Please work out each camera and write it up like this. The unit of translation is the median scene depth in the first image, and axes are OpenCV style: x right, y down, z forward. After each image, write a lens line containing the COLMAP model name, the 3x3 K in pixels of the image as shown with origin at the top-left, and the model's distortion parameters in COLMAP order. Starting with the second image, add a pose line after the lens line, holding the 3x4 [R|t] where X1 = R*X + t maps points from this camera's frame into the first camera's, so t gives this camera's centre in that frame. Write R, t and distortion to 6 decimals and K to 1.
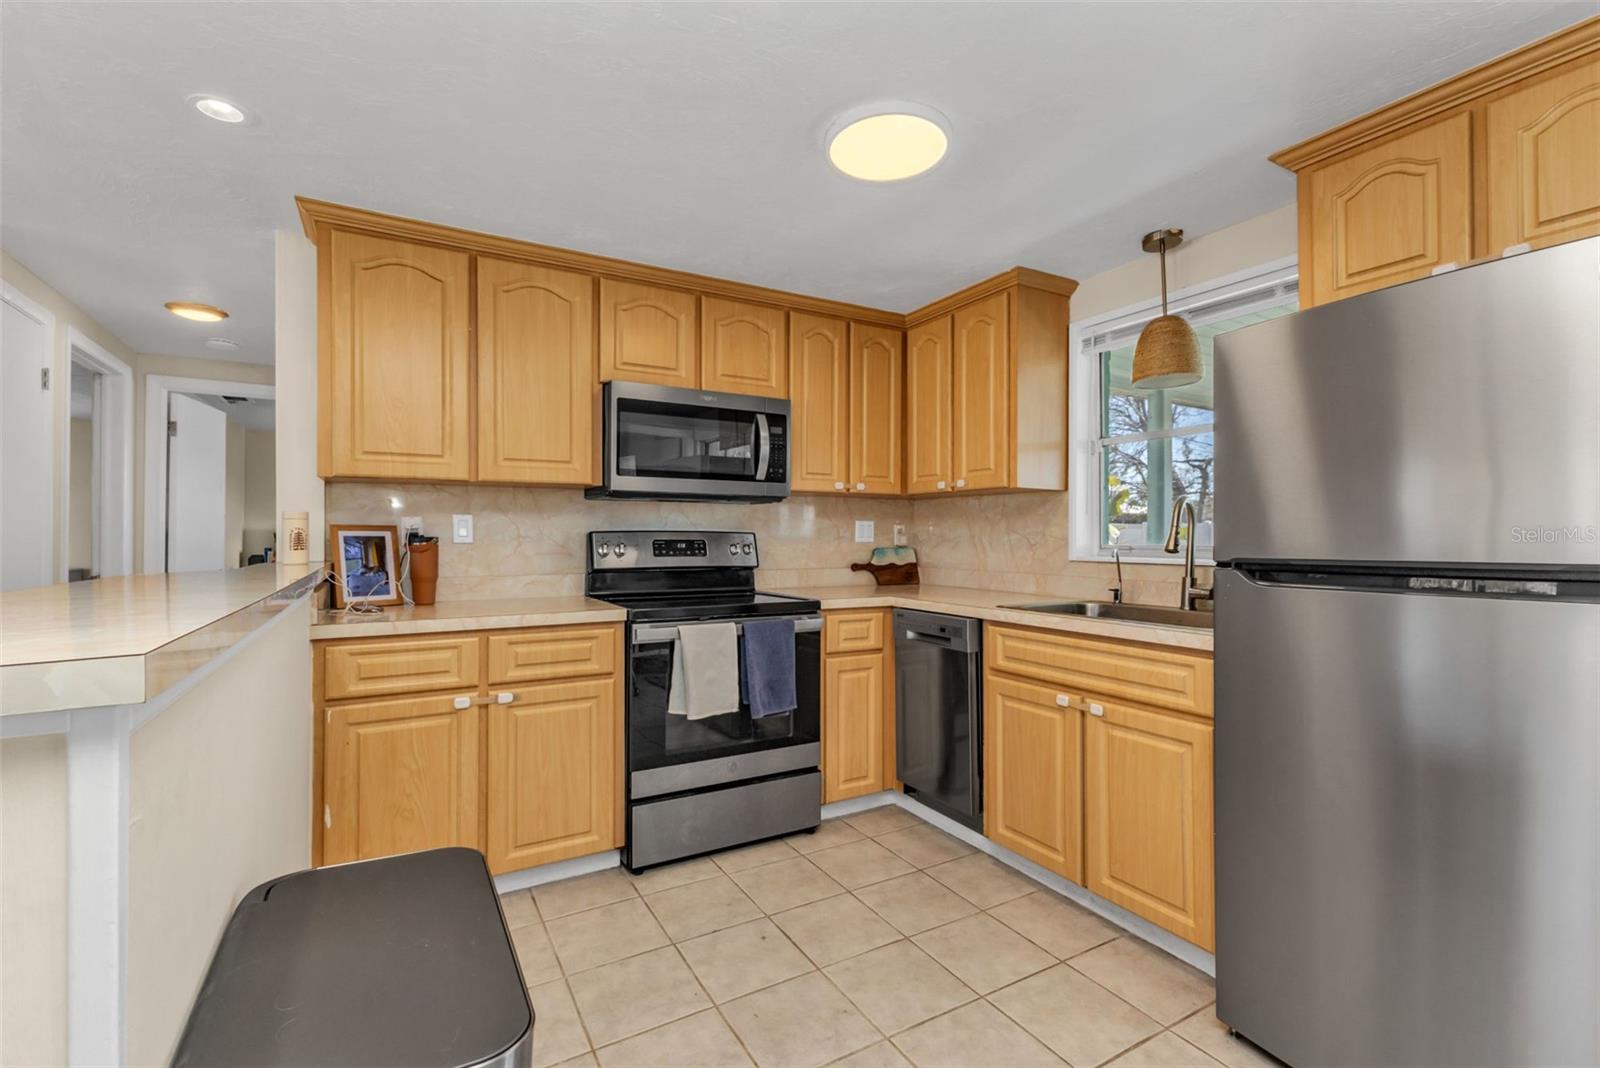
lens RADIAL K [[692.6, 0, 800.1], [0, 692.6, 532.5], [0, 0, 1]] dist [0.004661, 0.000177]
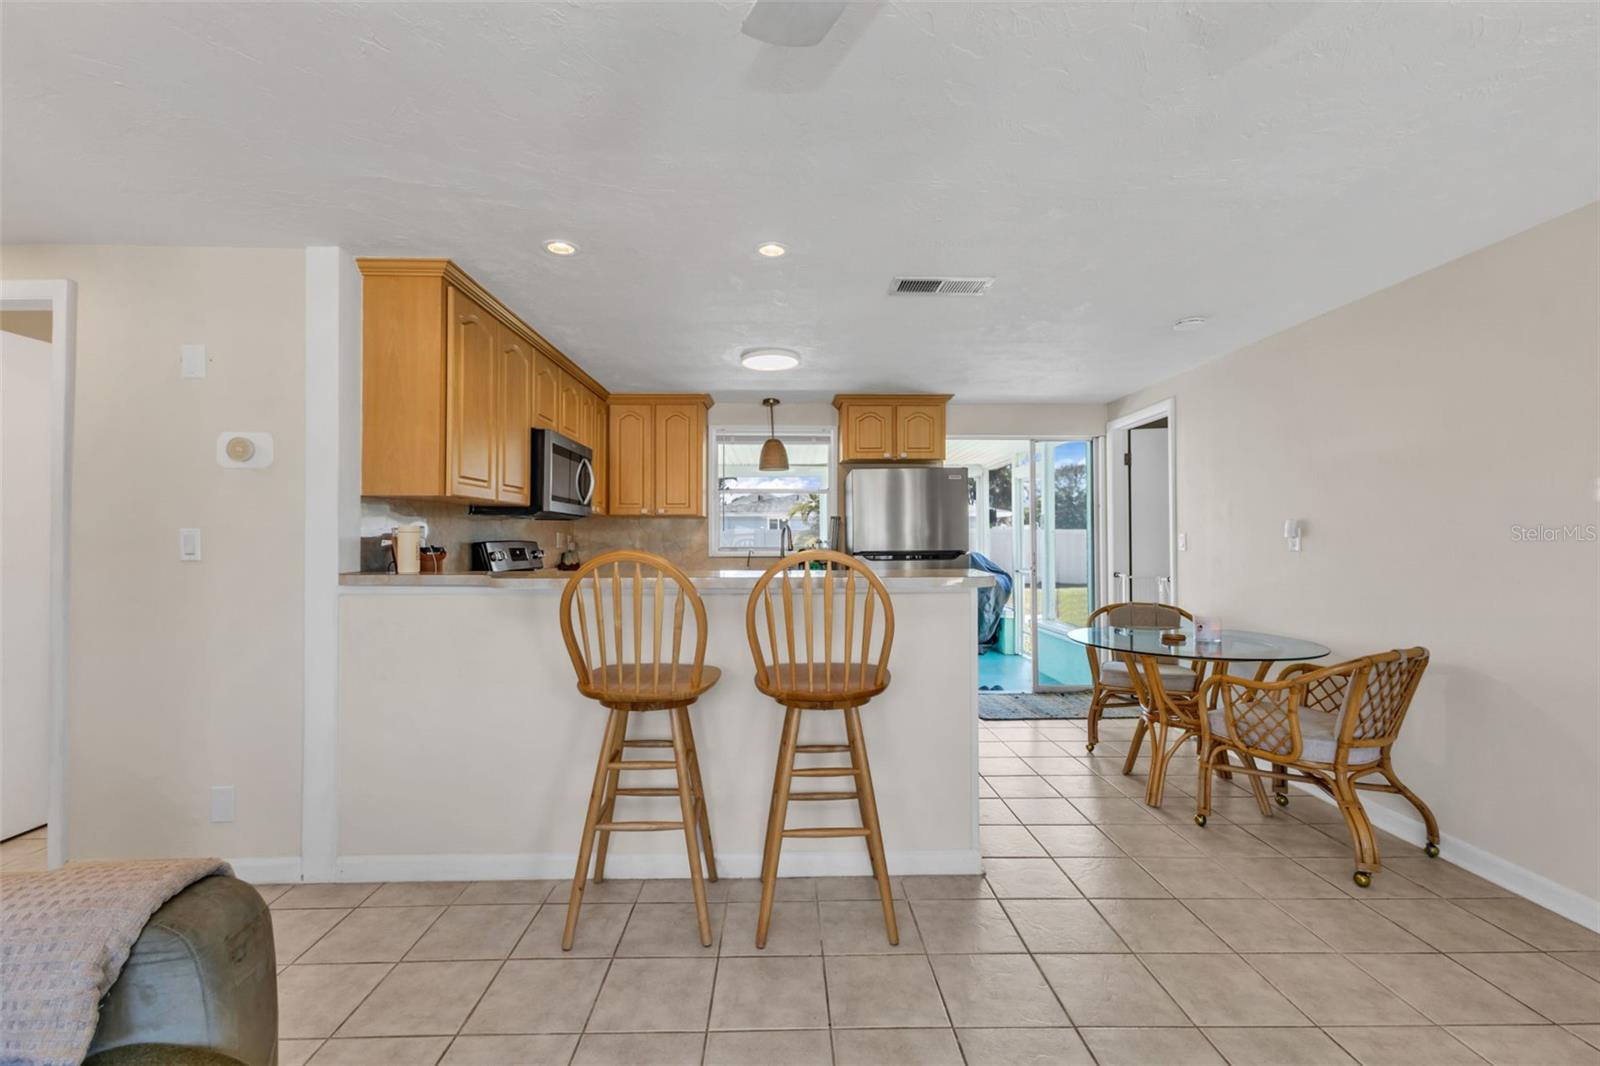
lens RADIAL K [[686.0, 0, 795.0], [0, 686.0, 531.4], [0, 0, 1]] dist [0.010190, 0.000301]
pose [[0.481603, 0.008898, 0.876344, -1.063645], [-0.002369, 0.999958, -0.008852, -0.009977], [-0.876386, 0.002187, 0.481604, -0.053999]]
